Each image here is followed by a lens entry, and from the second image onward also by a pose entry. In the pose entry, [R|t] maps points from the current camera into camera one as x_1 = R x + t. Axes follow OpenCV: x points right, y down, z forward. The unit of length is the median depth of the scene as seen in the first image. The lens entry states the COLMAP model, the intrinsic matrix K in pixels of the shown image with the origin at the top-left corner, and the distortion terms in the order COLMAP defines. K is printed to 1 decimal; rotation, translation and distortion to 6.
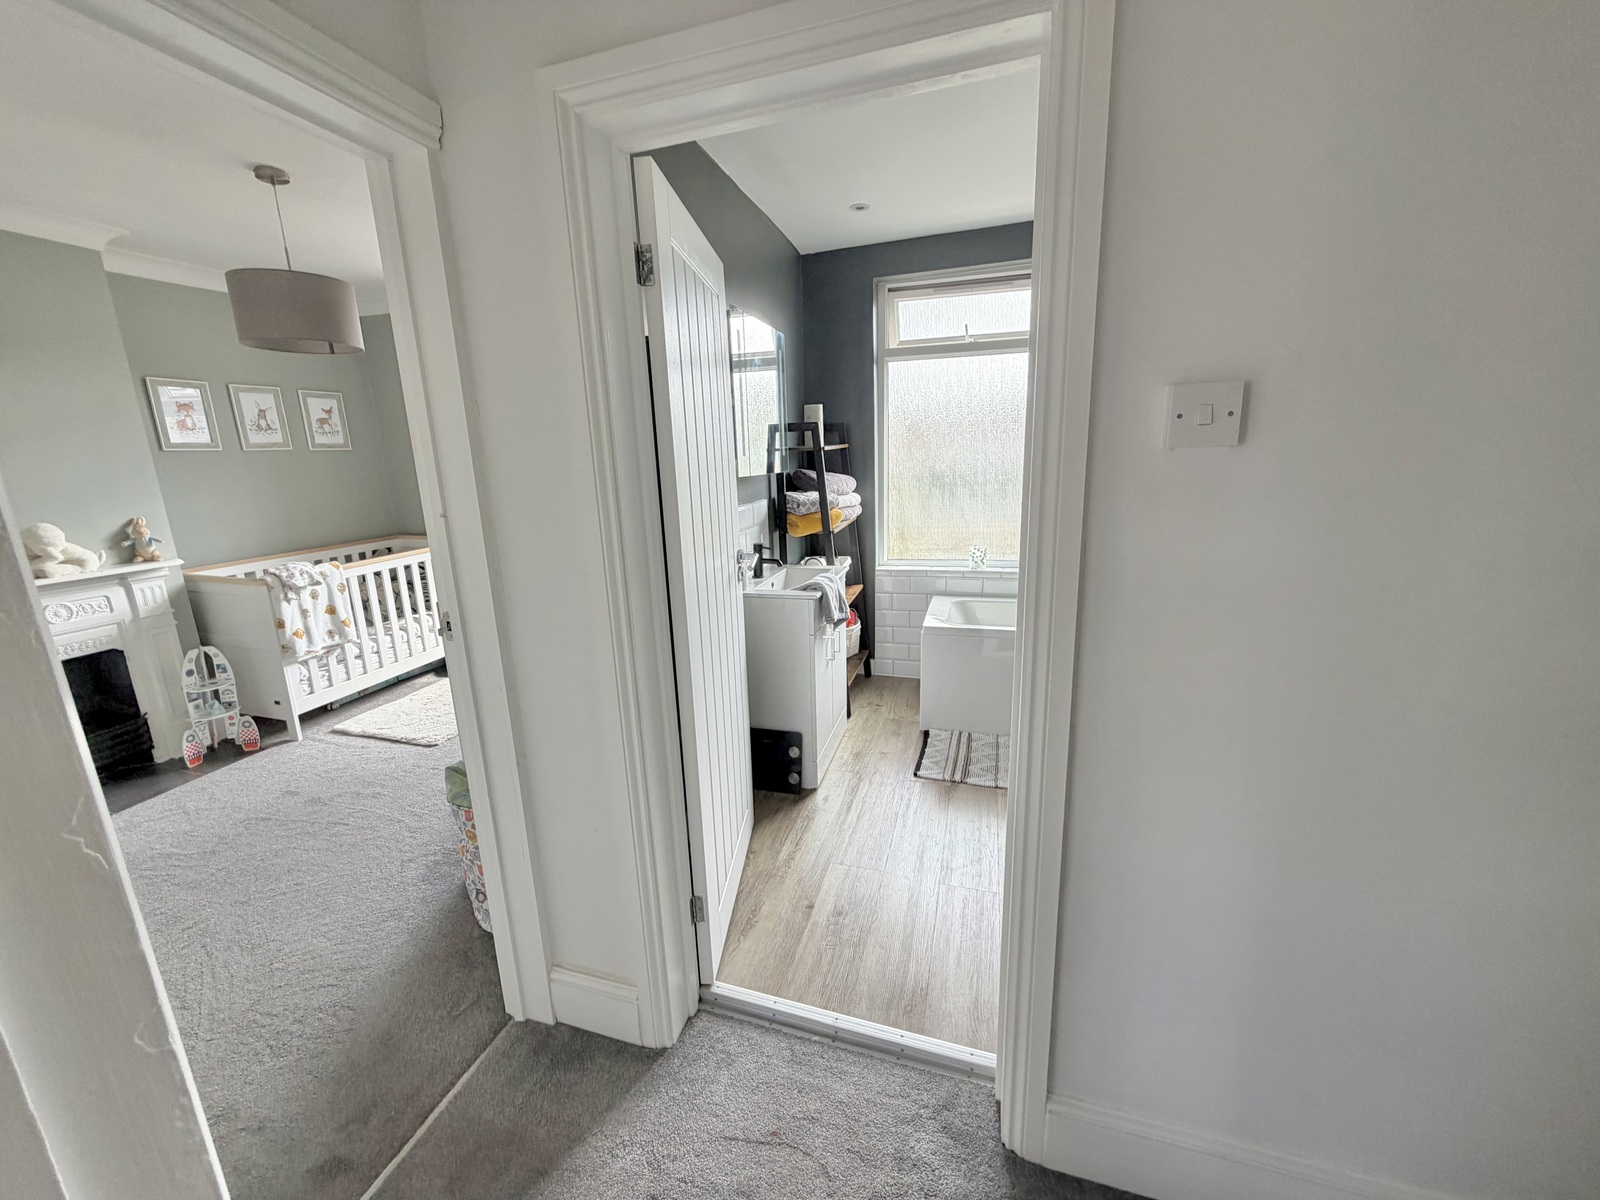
lens RADIAL K [[638.8, 0, 796.7], [0, 638.8, 599.1], [0, 0, 1]] dist [-0.000758, -0.000429]
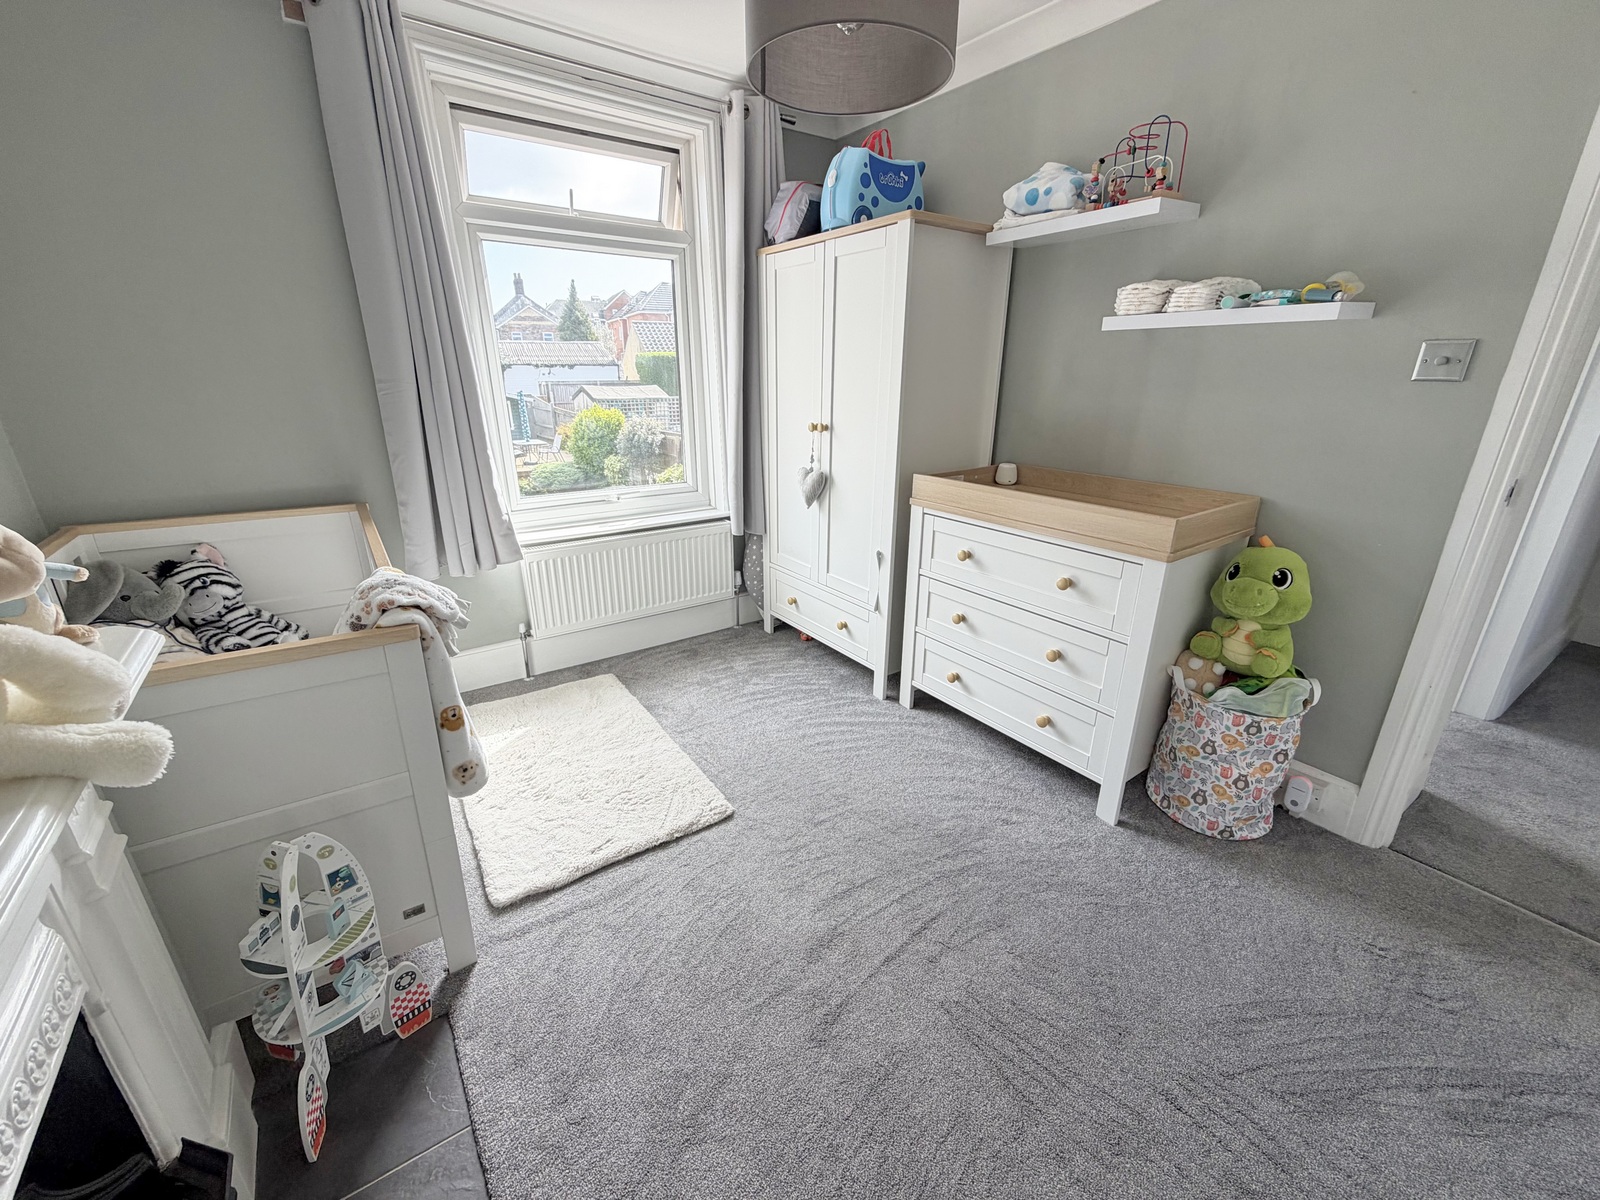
lens RADIAL K [[638.8, 0, 796.7], [0, 638.8, 599.1], [0, 0, 1]] dist [-0.000758, -0.000429]
pose [[0.619190, -0.230665, 0.750598, -0.915319], [0.156247, 0.972960, 0.170106, -0.071240], [-0.769539, 0.011951, 0.638488, 0.524162]]
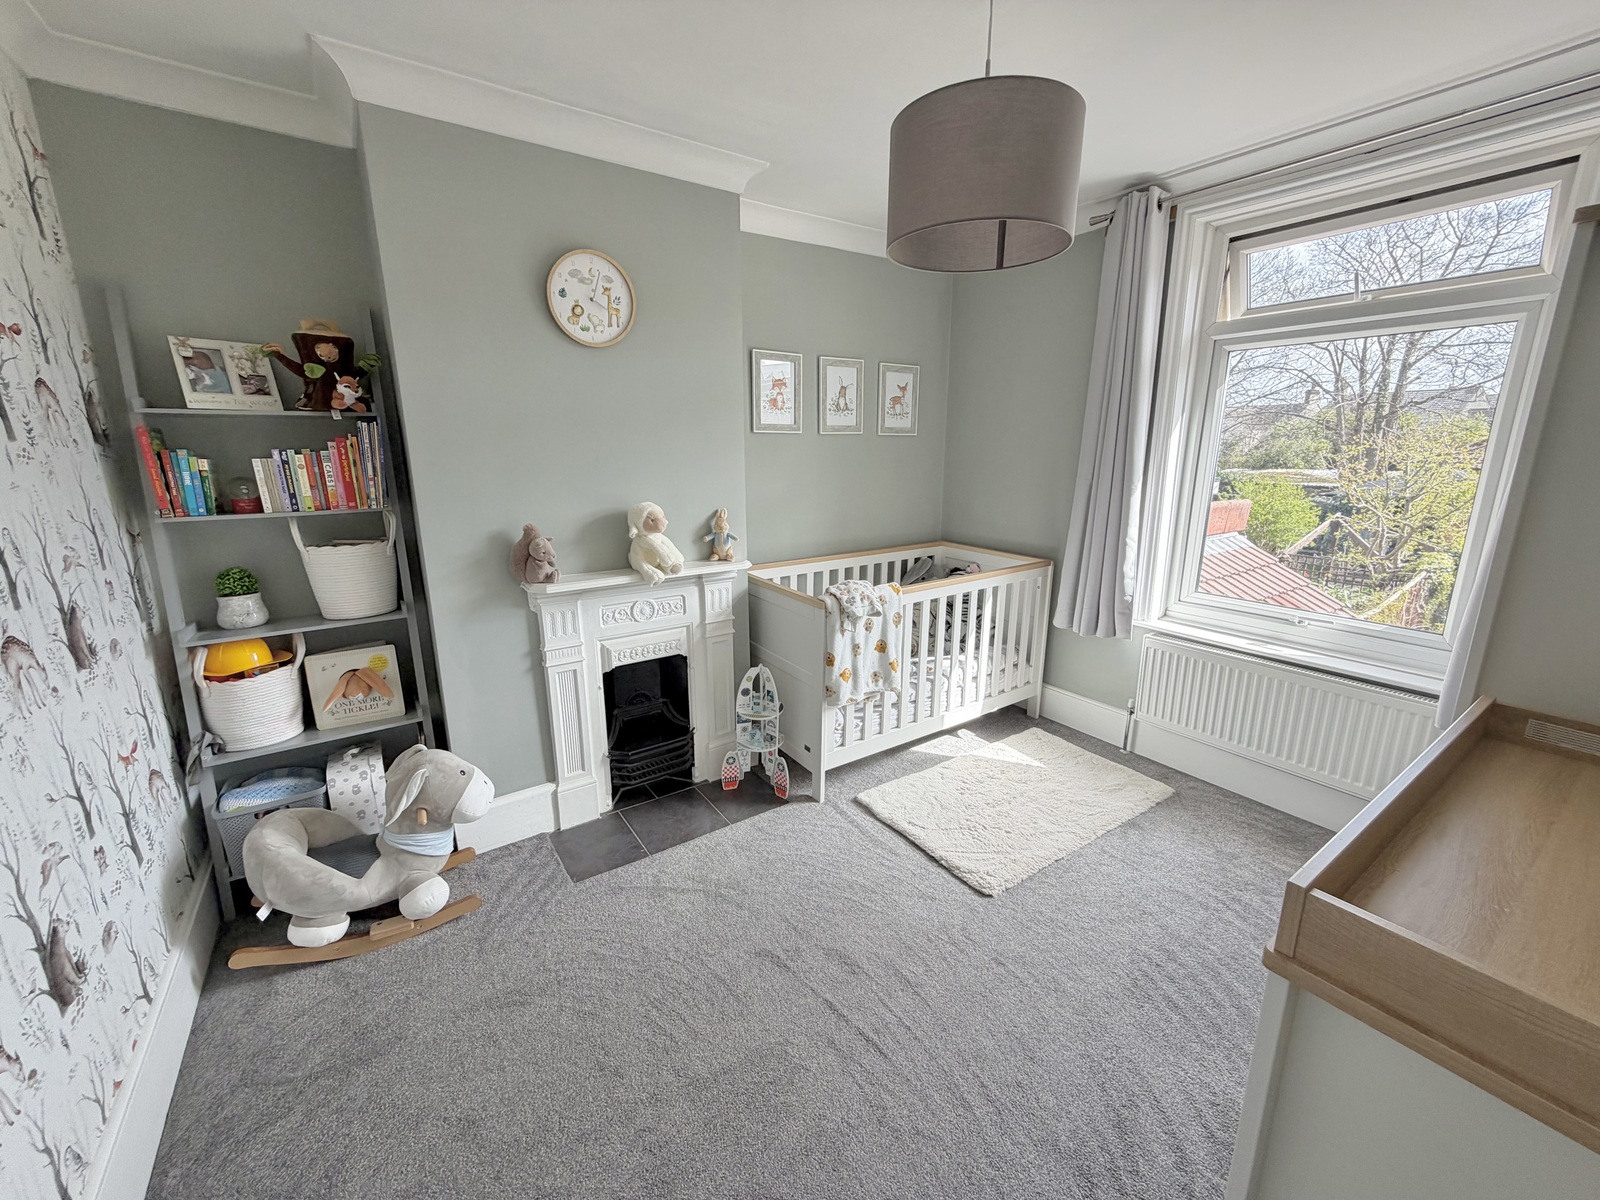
lens RADIAL K [[638.8, 0, 796.7], [0, 638.8, 599.1], [0, 0, 1]] dist [-0.000758, -0.000429]
pose [[0.774595, 0.176325, -0.607381, -0.362523], [-0.165427, 0.983403, 0.074517, -0.080287], [0.610440, 0.042757, 0.790908, 0.340558]]
